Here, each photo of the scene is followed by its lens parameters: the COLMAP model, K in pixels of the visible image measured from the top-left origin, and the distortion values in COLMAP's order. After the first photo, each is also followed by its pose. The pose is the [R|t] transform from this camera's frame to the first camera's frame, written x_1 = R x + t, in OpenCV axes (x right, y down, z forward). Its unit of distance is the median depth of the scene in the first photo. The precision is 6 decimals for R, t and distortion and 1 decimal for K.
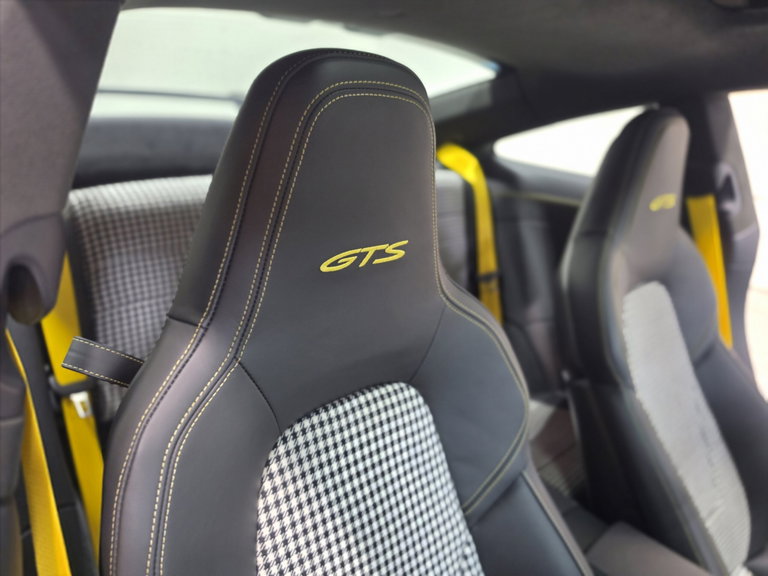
lens RADIAL K [[547.8, 0, 376.8], [0, 547.8, 287.4], [0, 0, 1]] dist [0.080286, -0.117645]
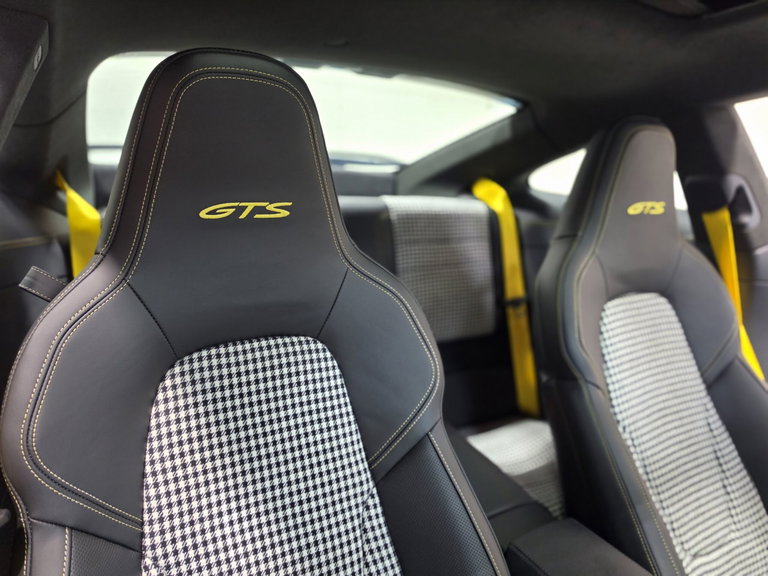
lens RADIAL K [[540.3, 0, 377.9], [0, 540.3, 282.3], [0, 0, 1]] dist [0.090669, -0.142851]
pose [[0.974885, 0.004427, -0.222663, 0.437663], [-0.033616, 0.991273, -0.127470, 0.201106], [0.220156, 0.131754, 0.966526, -0.075248]]
